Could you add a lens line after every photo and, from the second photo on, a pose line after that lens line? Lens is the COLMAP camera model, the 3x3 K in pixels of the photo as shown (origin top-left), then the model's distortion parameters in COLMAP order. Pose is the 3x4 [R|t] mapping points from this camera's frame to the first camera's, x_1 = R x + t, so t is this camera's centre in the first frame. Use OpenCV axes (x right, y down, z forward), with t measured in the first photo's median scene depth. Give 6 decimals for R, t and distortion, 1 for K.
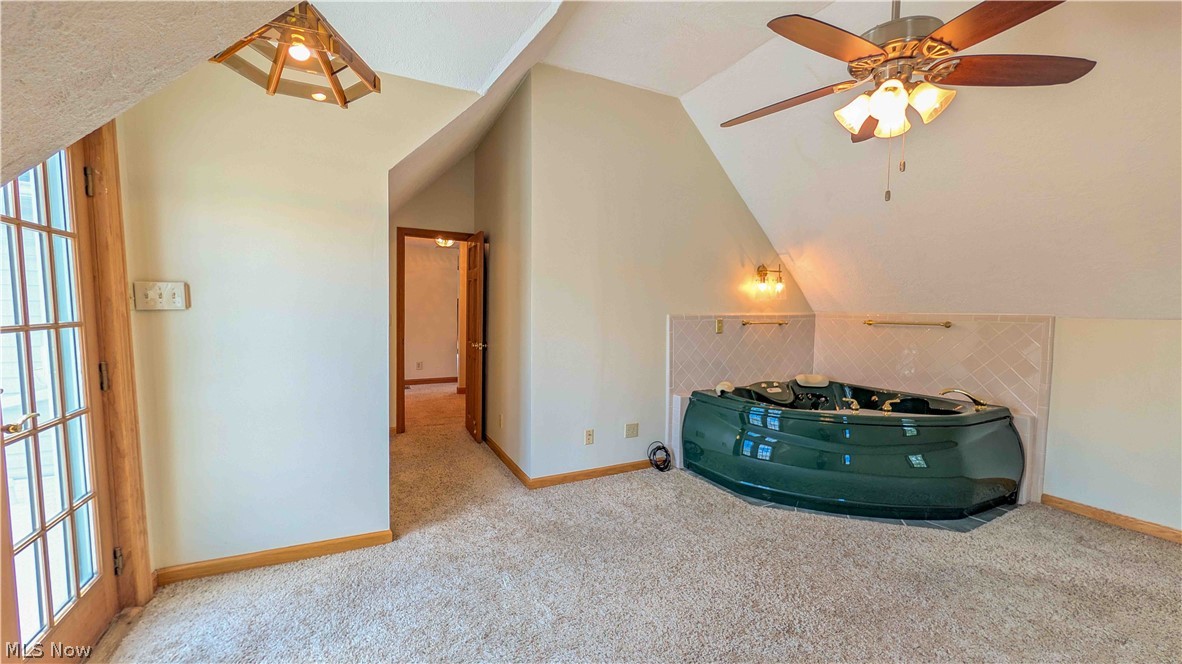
lens RADIAL K [[470.3, 0, 591.0], [0, 470.3, 332.0], [0, 0, 1]] dist [-0.000891, -0.000224]
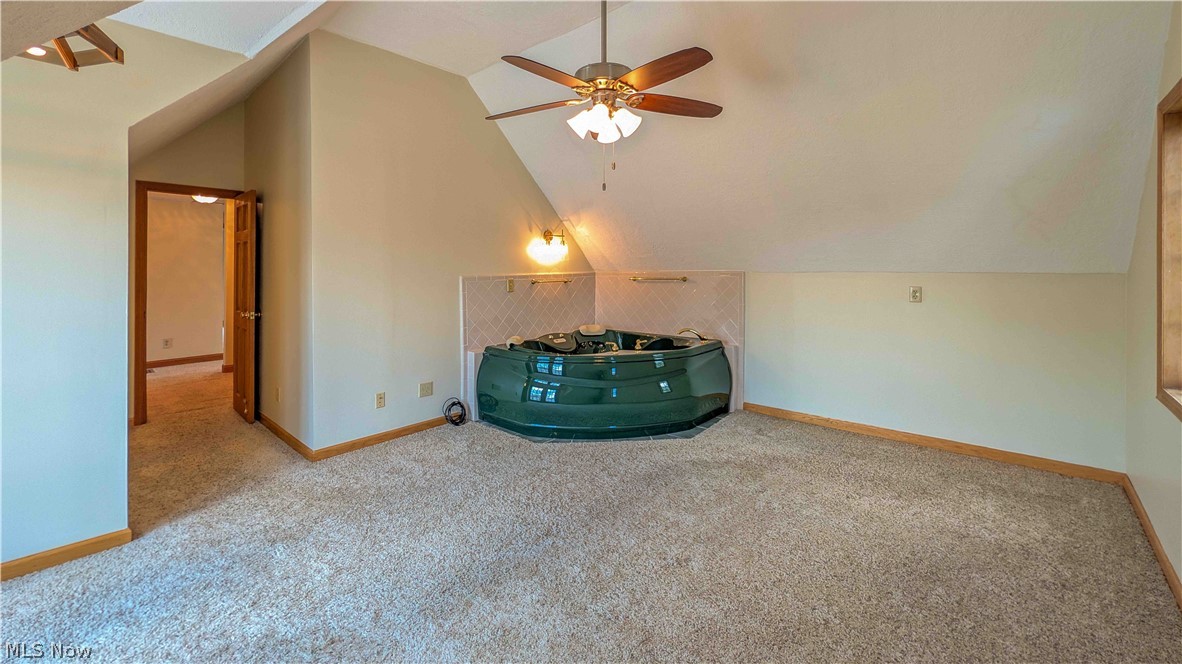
lens RADIAL K [[482.0, 0, 590.7], [0, 482.0, 267.6], [0, 0, 1]] dist [-0.001217, 0.000164]
pose [[0.931018, -0.016990, 0.364578, 0.050447], [0.034632, 0.998521, -0.041906, -0.000793], [-0.363326, 0.051641, 0.930230, -0.152996]]
